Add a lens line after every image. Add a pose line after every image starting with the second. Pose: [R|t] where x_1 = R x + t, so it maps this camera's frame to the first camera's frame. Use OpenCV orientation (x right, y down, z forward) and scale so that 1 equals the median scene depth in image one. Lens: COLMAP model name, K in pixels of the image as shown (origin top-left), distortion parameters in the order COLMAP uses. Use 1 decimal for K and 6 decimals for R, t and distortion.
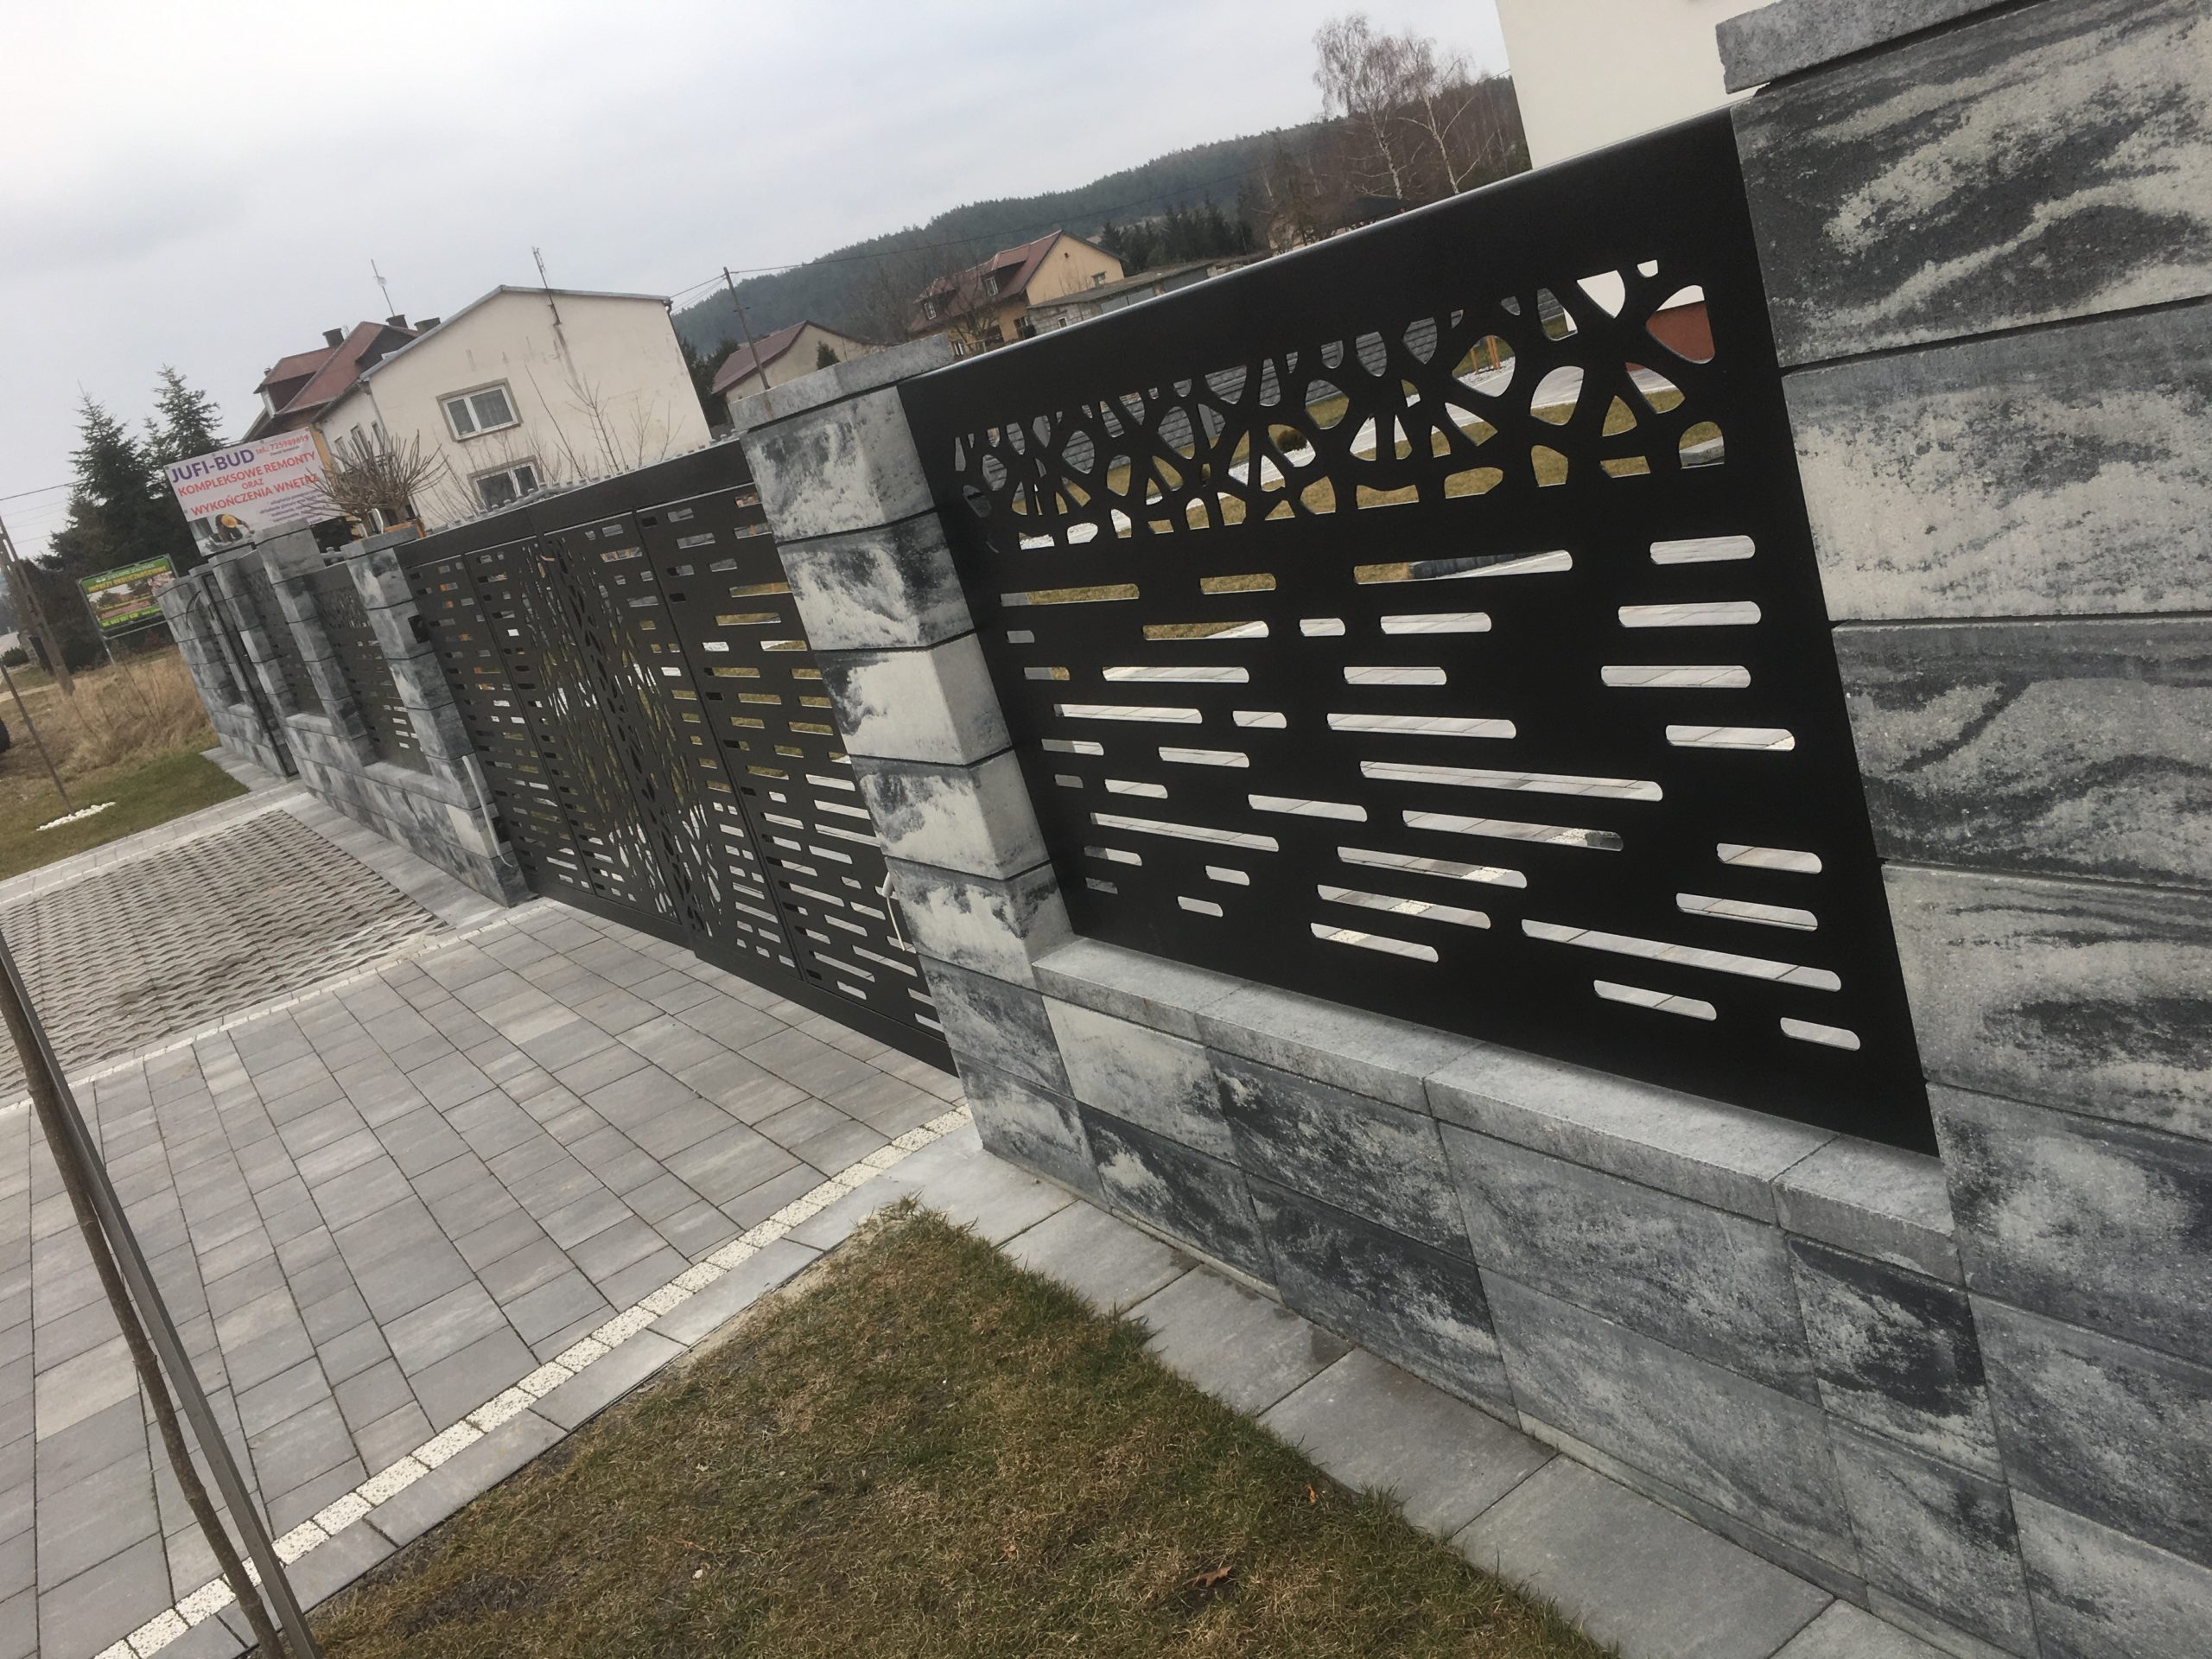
lens RADIAL K [[1875.4, 0, 1118.2], [0, 1875.4, 846.8], [0, 0, 1]] dist [0.066359, -0.078030]
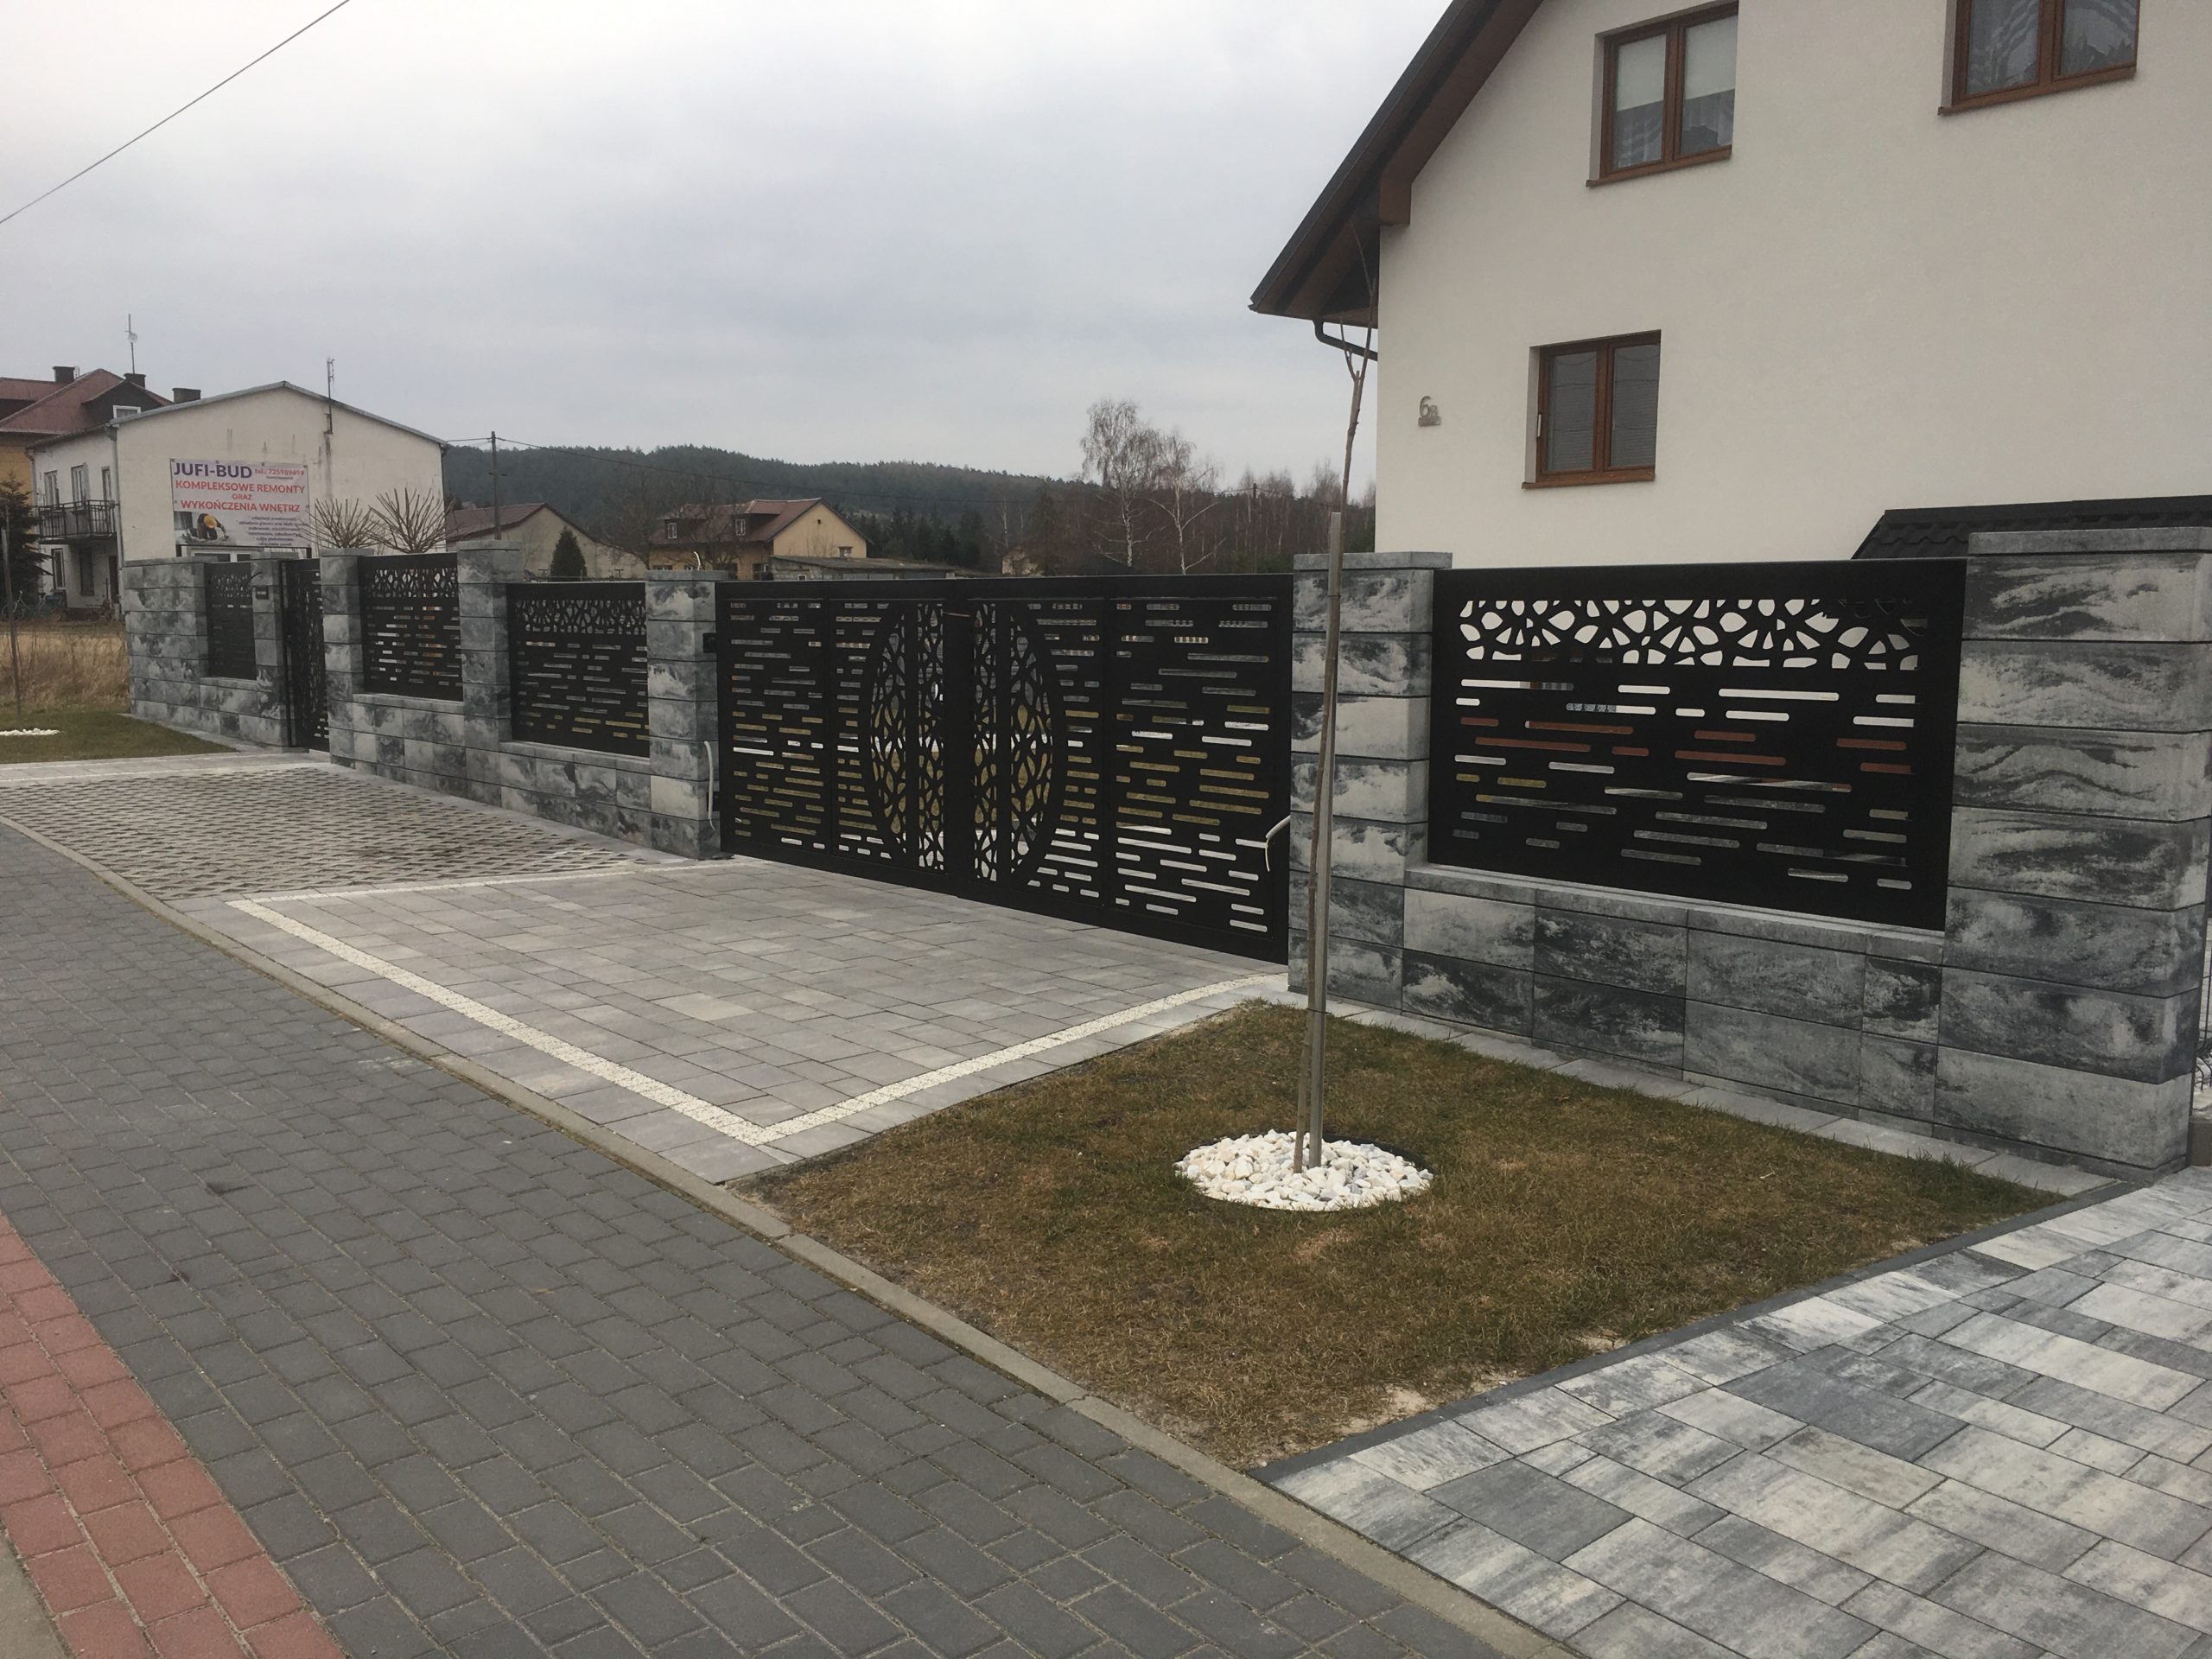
lens RADIAL K [[1875.4, 0, 1110.5], [0, 1875.4, 852.4], [0, 0, 1]] dist [0.066359, -0.078030]
pose [[0.944975, 0.265361, 0.191327, -0.491785], [-0.231496, 0.955648, -0.182061, 0.324826], [-0.231153, 0.127751, 0.964494, -0.550056]]
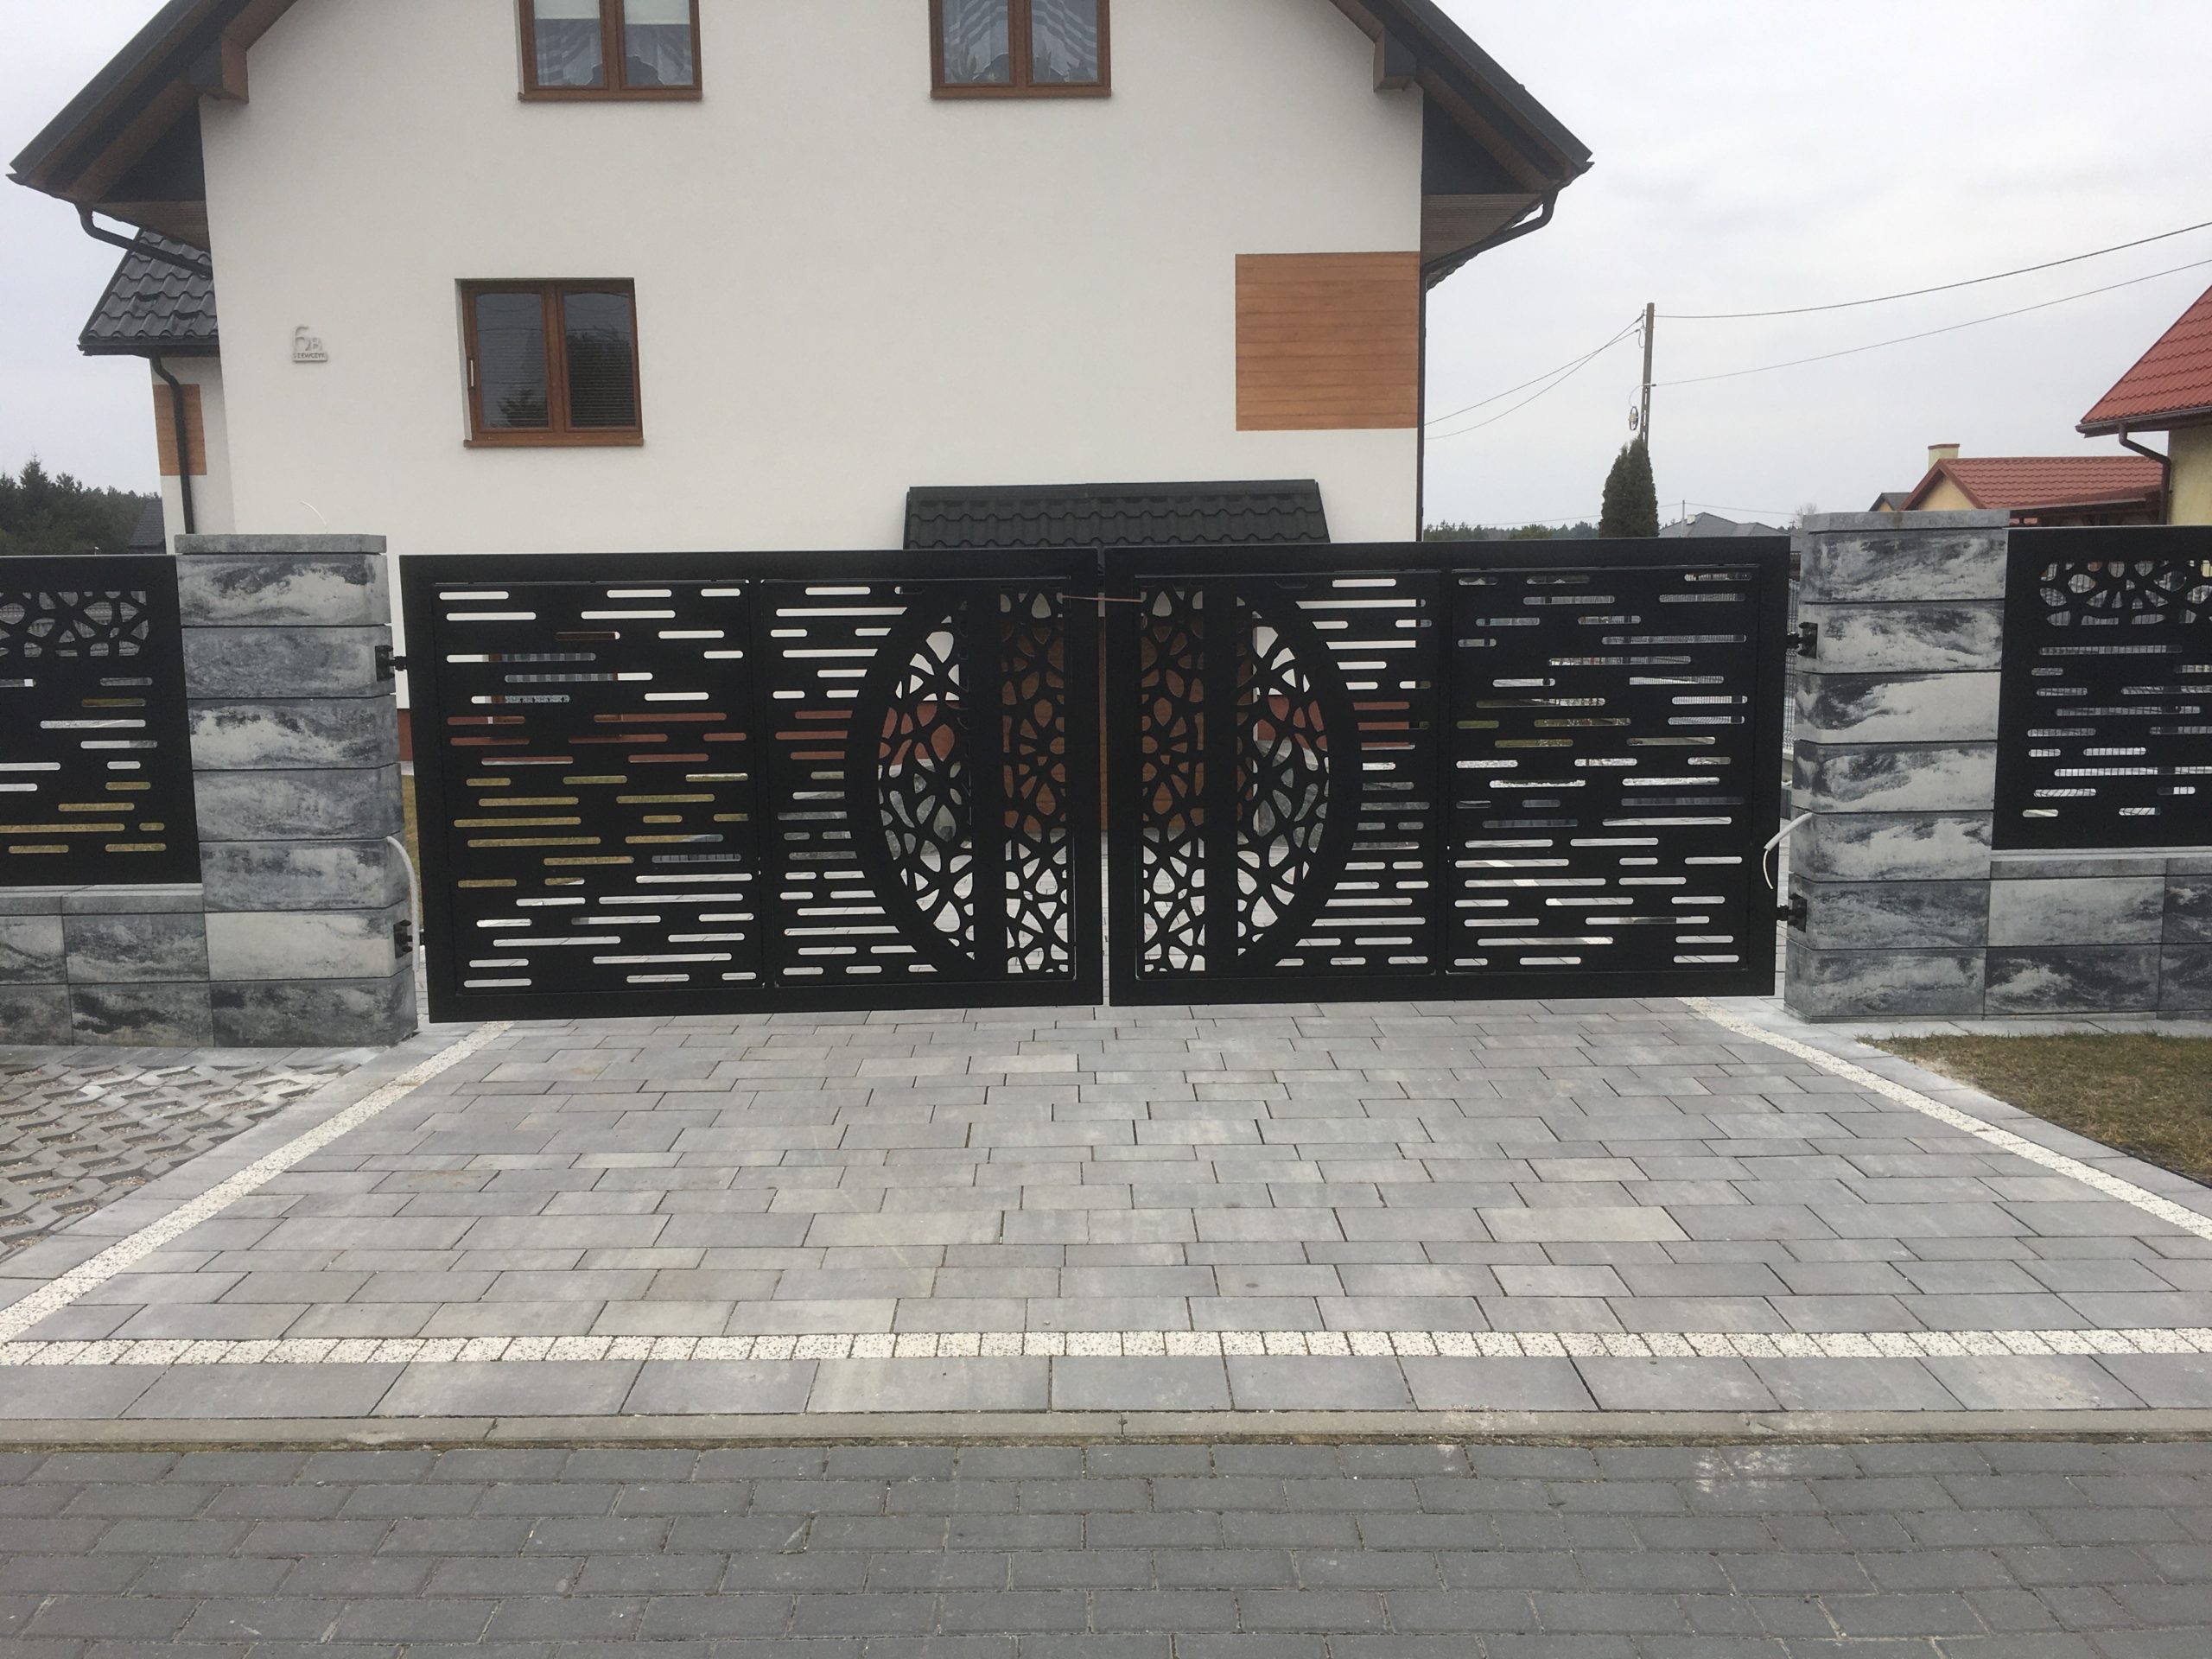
lens RADIAL K [[1875.4, 0, 1101.4], [0, 1875.4, 851.8], [0, 0, 1]] dist [0.066359, -0.078030]
pose [[0.480247, 0.155601, 0.863221, -1.374448], [0.105167, 0.966825, -0.232785, 0.263590], [-0.870806, 0.202577, 0.447951, 0.649591]]
